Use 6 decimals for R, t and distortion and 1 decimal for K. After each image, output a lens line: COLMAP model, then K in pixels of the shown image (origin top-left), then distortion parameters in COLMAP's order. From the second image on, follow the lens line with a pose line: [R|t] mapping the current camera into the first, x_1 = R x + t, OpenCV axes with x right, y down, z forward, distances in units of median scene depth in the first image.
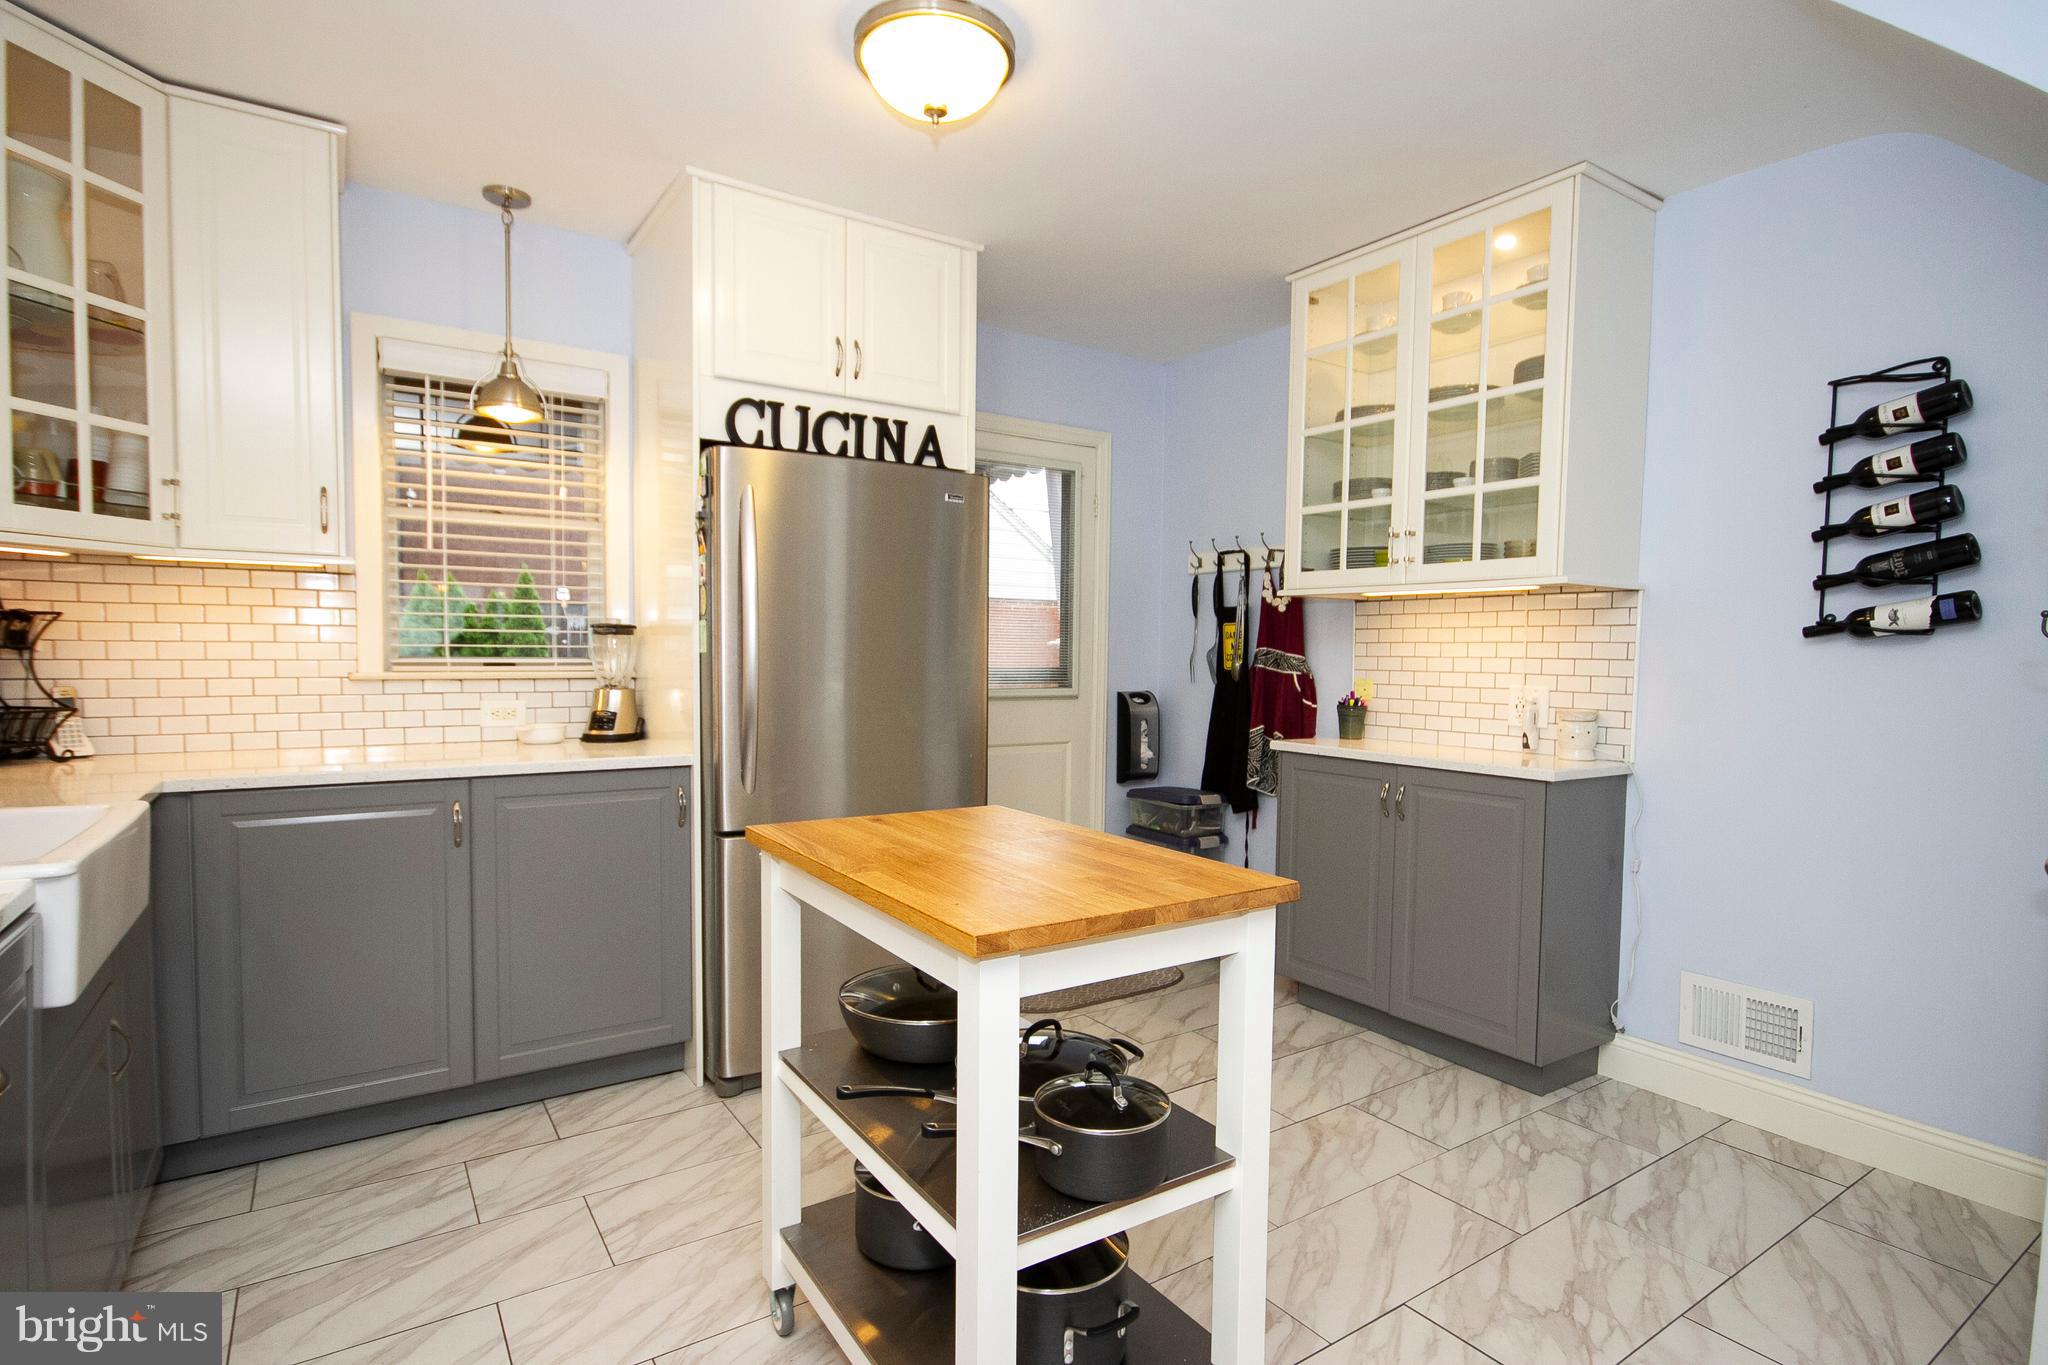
lens RADIAL K [[1014.9, 0, 1022.6], [0, 1014.9, 701.5], [0, 0, 1]] dist [-0.009622, 0.001046]
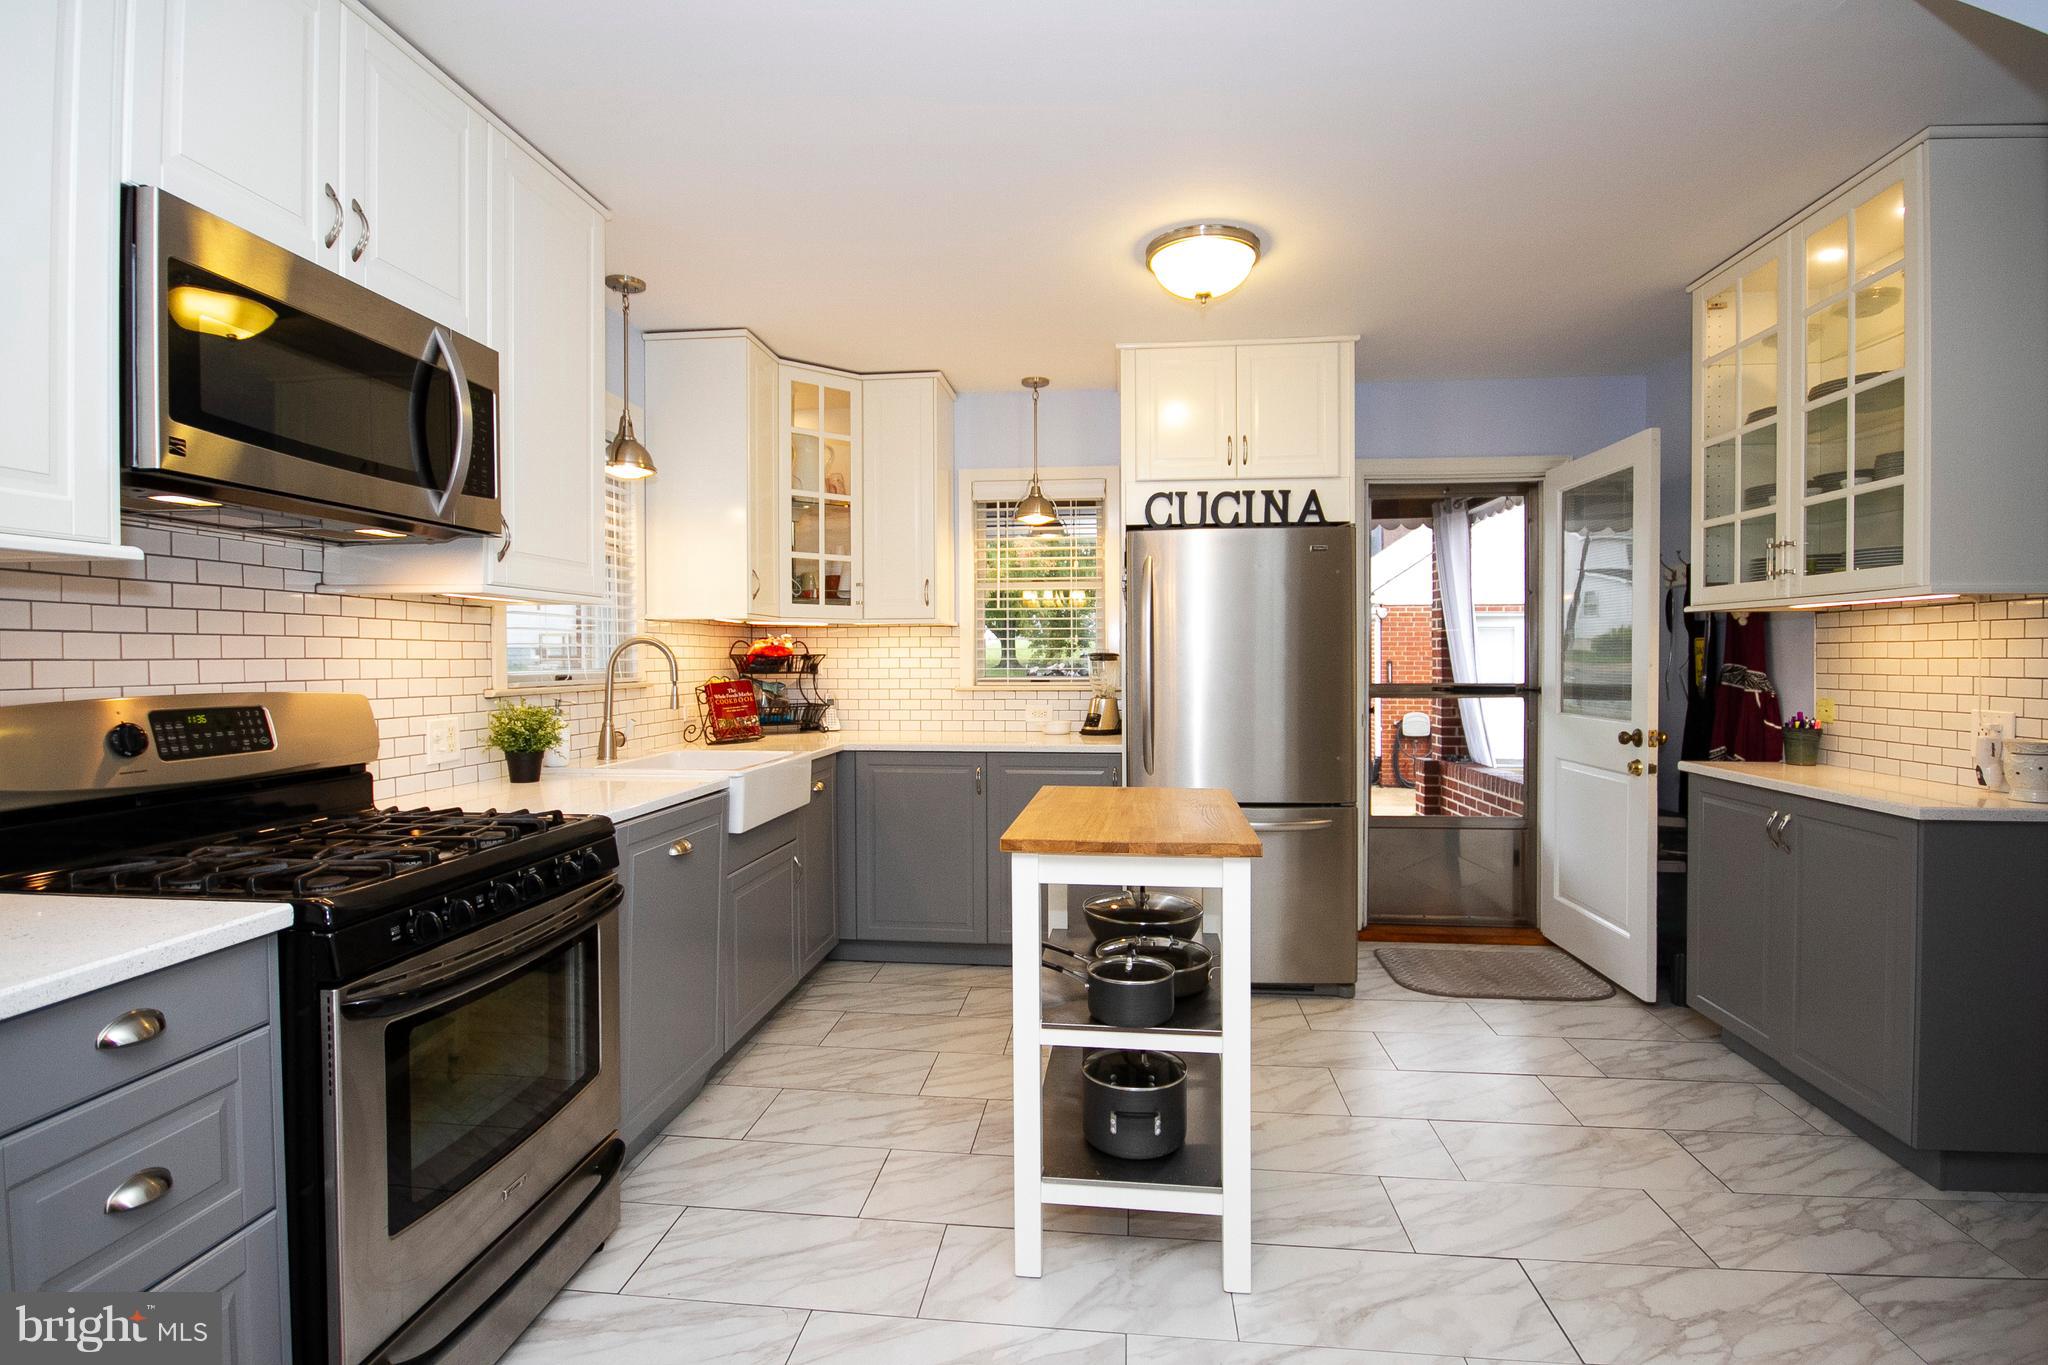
lens RADIAL K [[957.3, 0, 1028.2], [0, 957.3, 670.2], [0, 0, 1]] dist [-0.013963, 0.000391]
pose [[0.764394, -0.004363, -0.644735, 0.416975], [-0.022029, 0.999217, -0.032880, -0.005479], [0.644373, 0.039336, 0.763699, -0.114130]]
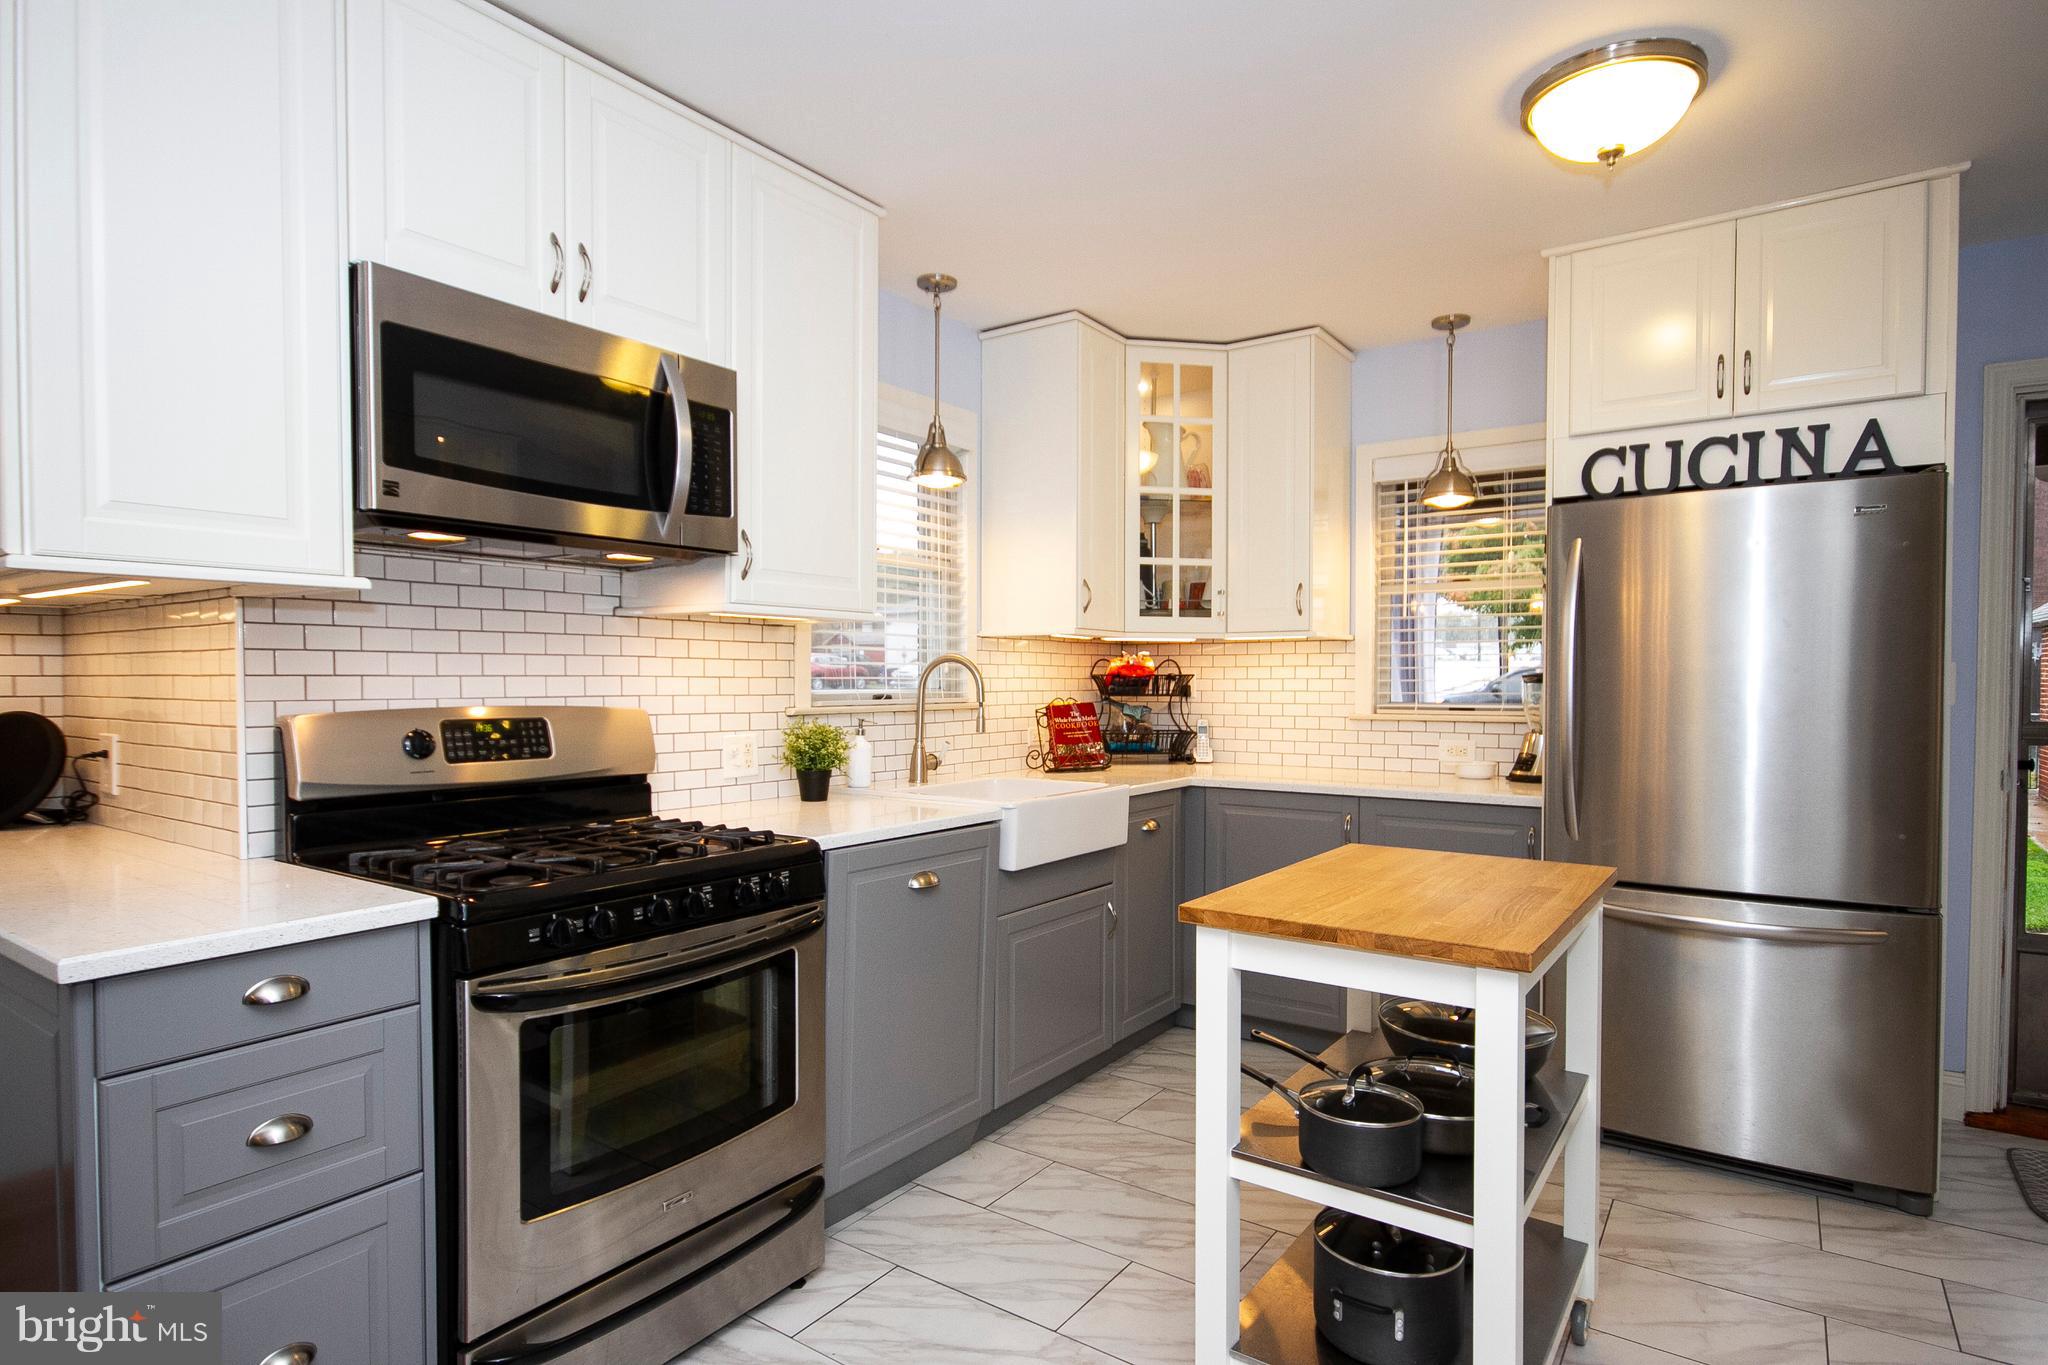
lens RADIAL K [[1074.0, 0, 1025.3], [0, 1074.0, 706.6], [0, 0, 1]] dist [-0.000364, 0.001051]
pose [[0.359120, 0.012442, -0.933209, 0.489166], [-0.045027, 0.998978, -0.004009, -0.012536], [0.932205, 0.043459, 0.359313, 0.085073]]
